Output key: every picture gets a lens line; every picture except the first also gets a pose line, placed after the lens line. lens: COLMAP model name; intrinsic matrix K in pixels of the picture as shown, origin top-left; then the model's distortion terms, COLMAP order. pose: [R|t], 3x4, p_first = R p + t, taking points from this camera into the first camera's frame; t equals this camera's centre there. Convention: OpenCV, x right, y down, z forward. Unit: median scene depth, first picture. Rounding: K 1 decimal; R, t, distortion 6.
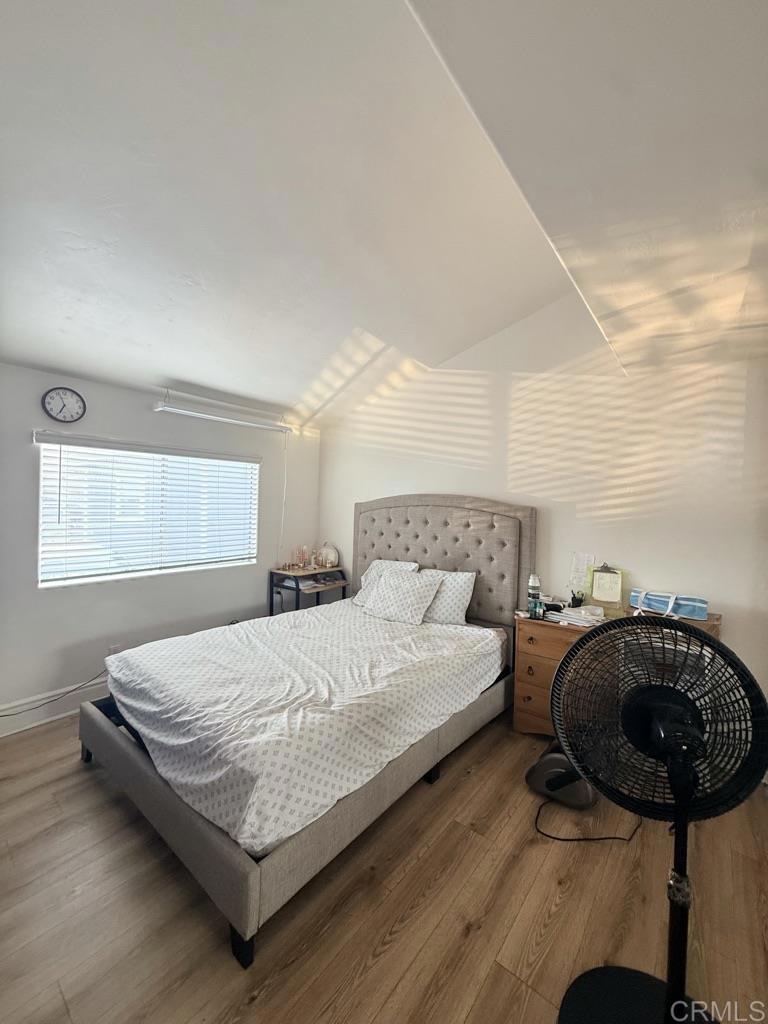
lens RADIAL K [[402.7, 0, 384.0], [0, 402.7, 512.0], [0, 0, 1]] dist [-0.001388, -0.000152]
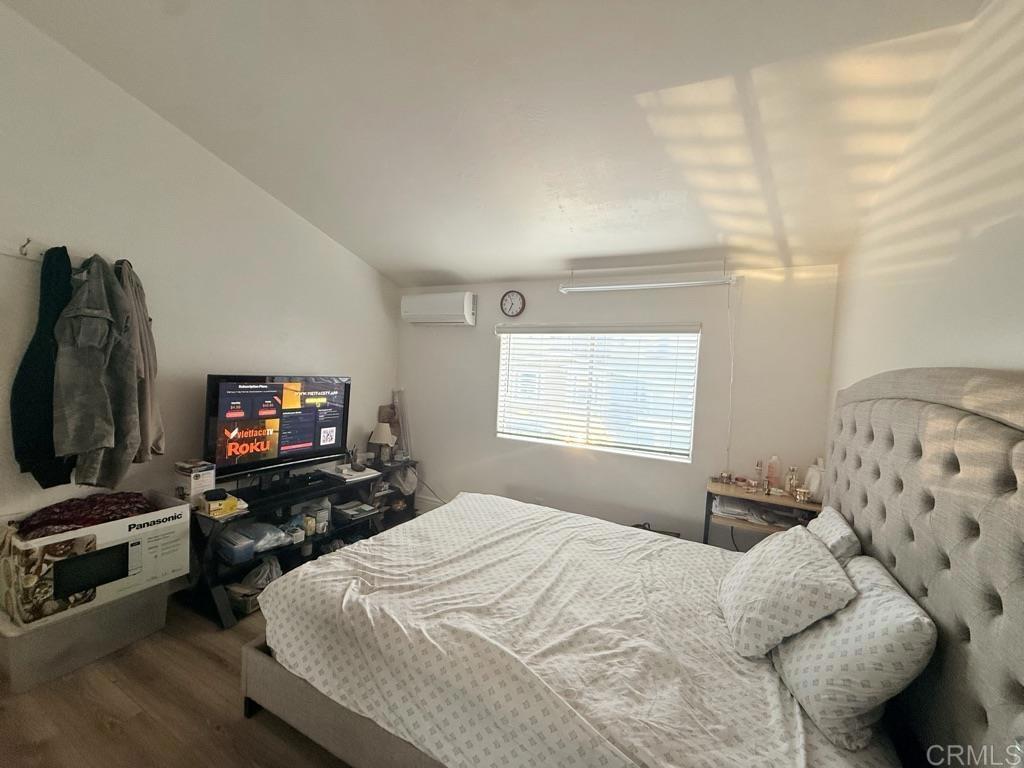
lens RADIAL K [[407.3, 0, 511.6], [0, 407.3, 389.3], [0, 0, 1]] dist [0.000562, -0.000180]
pose [[0.206173, 0.033810, -0.977931, 0.470554], [-0.066172, 0.997597, 0.020539, -0.008810], [0.976276, 0.060477, 0.207915, 0.641140]]
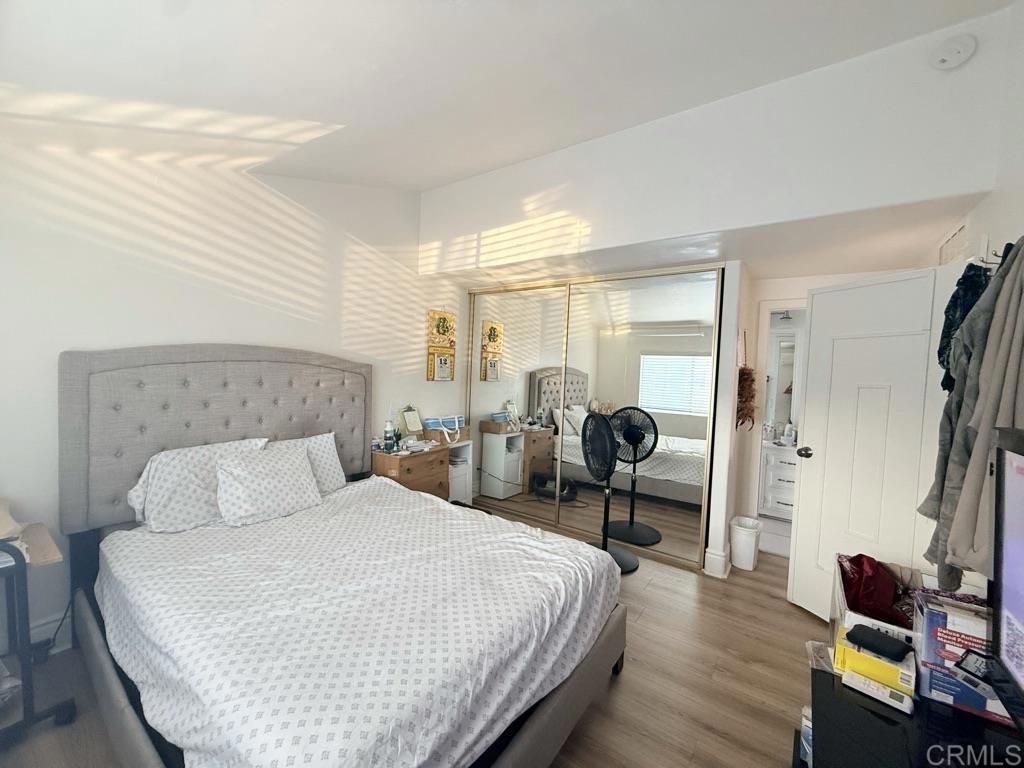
lens RADIAL K [[402.7, 0, 512.0], [0, 402.7, 384.0], [0, 0, 1]] dist [-0.001388, -0.000152]
pose [[-0.060623, -0.063938, 0.996111, -0.780730], [-0.026490, 0.997698, 0.062428, -0.037059], [-0.997809, -0.022602, -0.062177, 0.657743]]
